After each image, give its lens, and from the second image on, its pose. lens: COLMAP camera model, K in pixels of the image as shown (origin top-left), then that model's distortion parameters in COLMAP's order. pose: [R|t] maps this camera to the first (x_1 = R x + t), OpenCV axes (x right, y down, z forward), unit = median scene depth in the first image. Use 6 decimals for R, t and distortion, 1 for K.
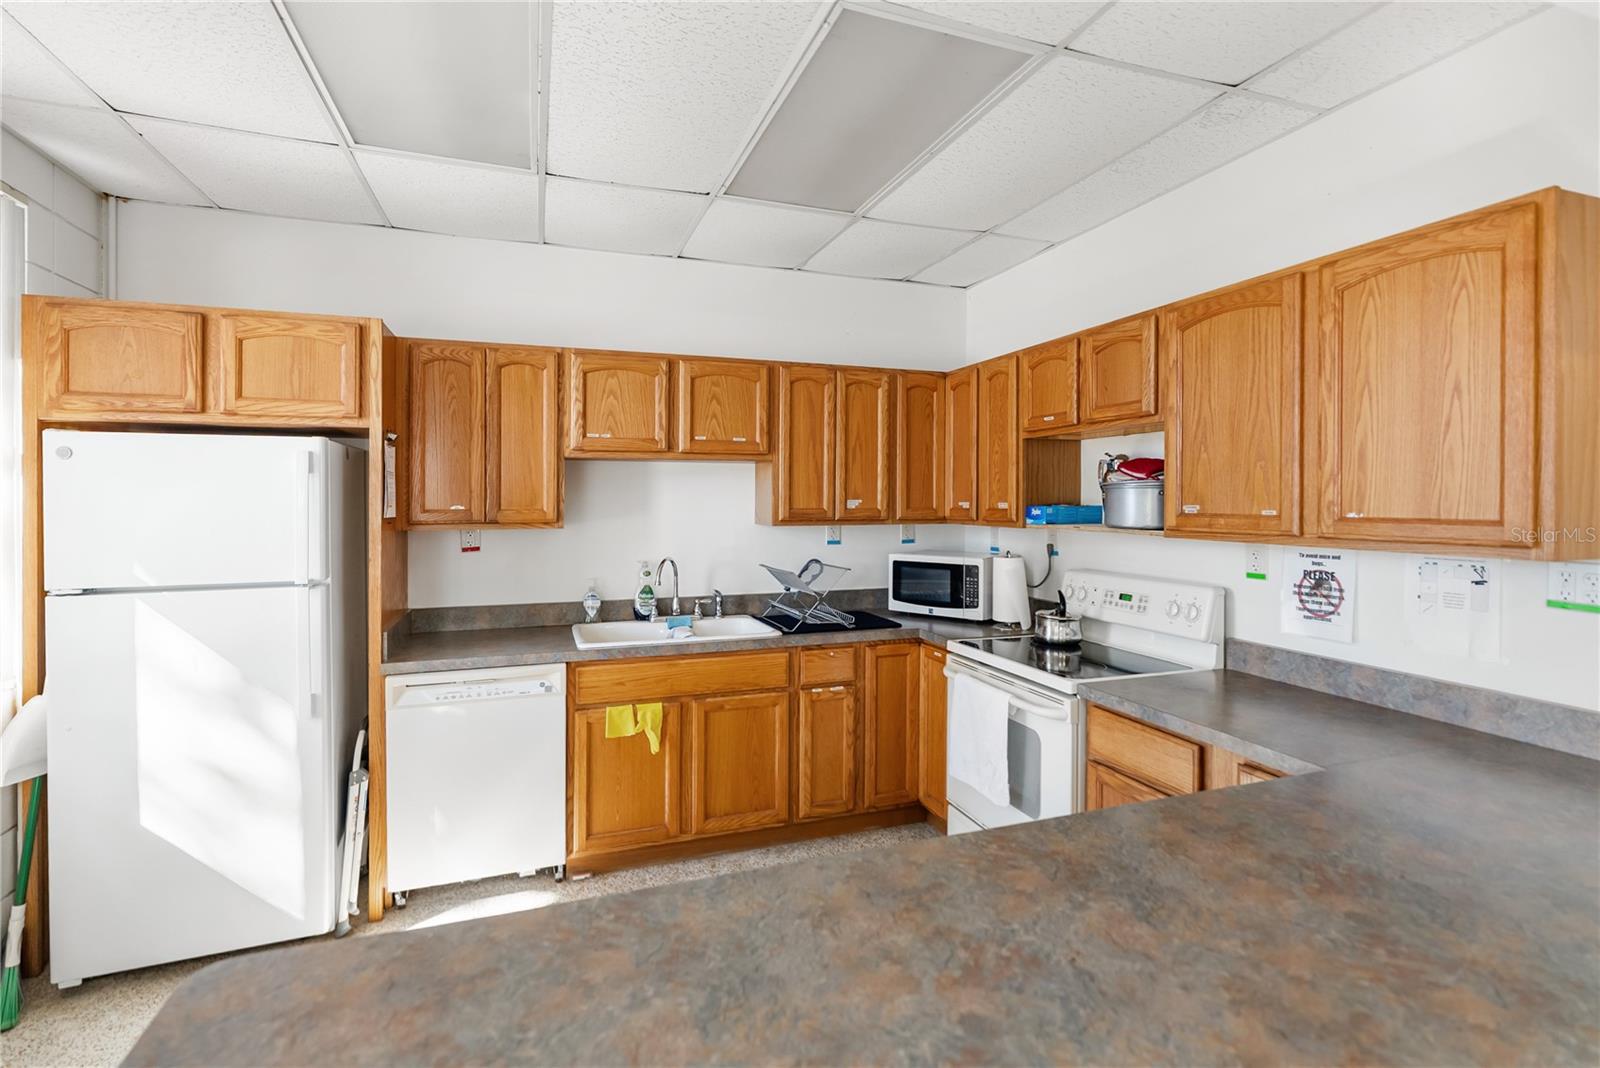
lens RADIAL K [[761.6, 0, 801.6], [0, 761.6, 477.0], [0, 0, 1]] dist [-0.002624, -0.000471]
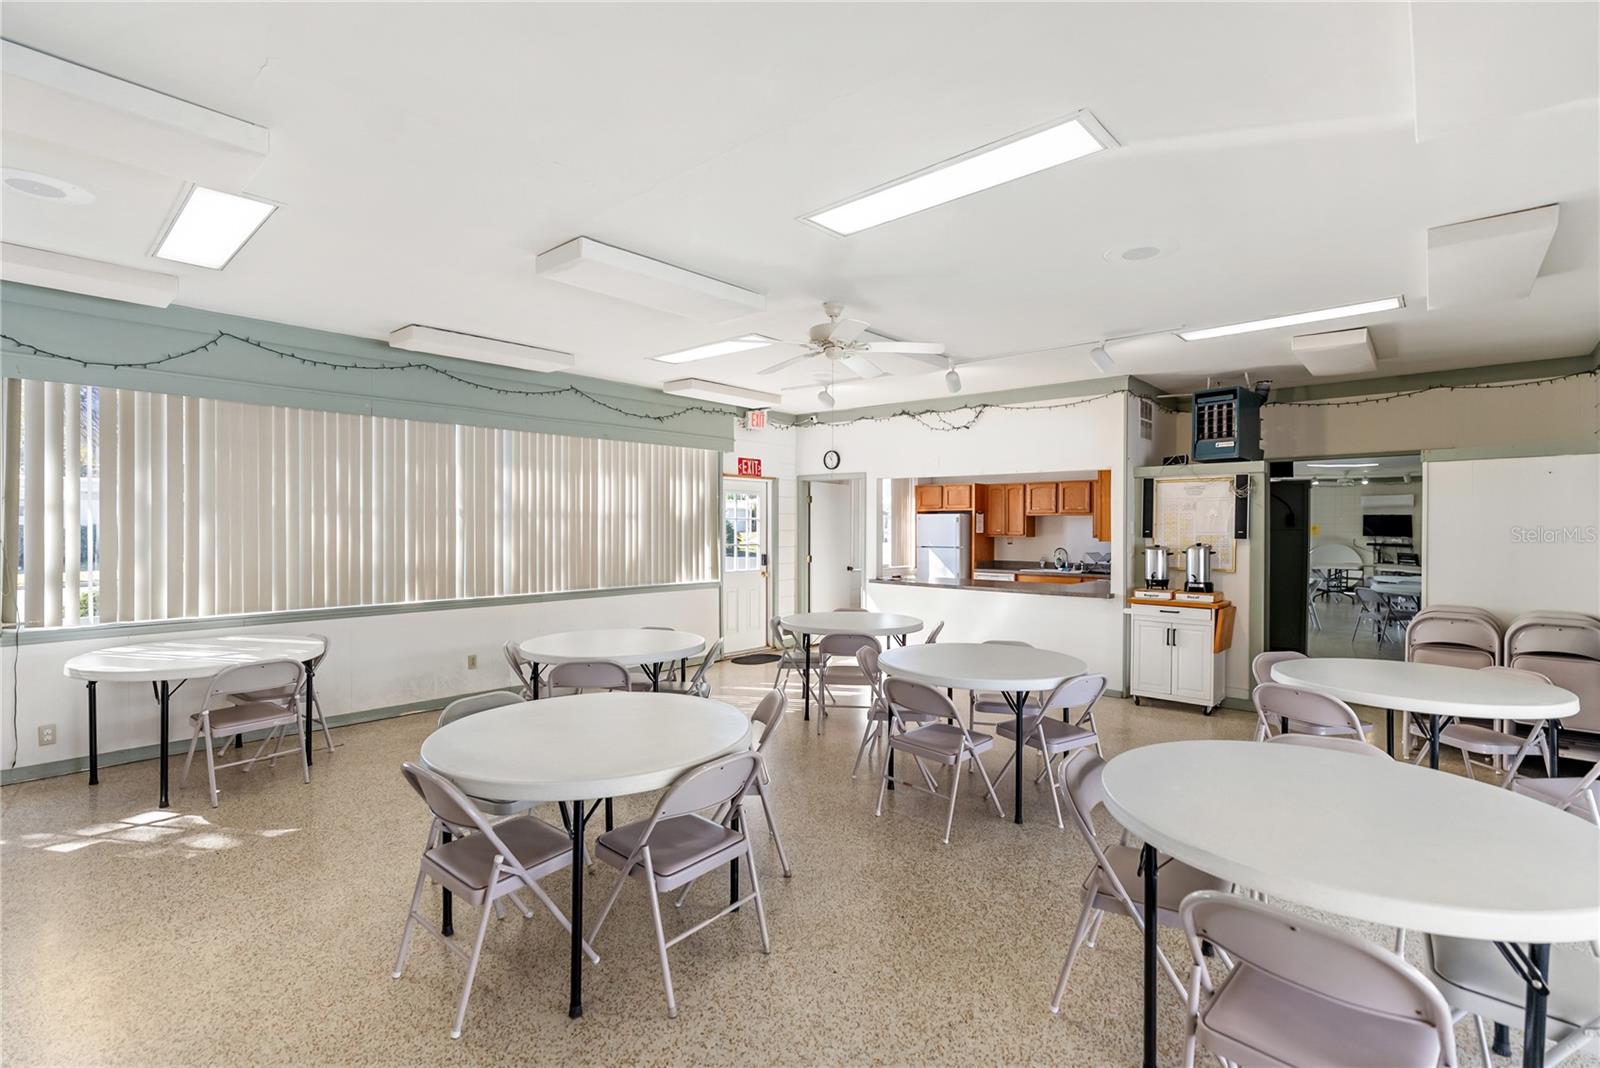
lens RADIAL K [[716.7, 0, 800.0], [0, 716.7, 534.0], [0, 0, 1]] dist [0.000189, 0.000104]
pose [[0.482789, 0.004488, -0.875725, 2.345129], [0.012694, 0.999846, 0.012122, 0.002238], [0.875645, -0.016969, 0.482657, -1.659492]]
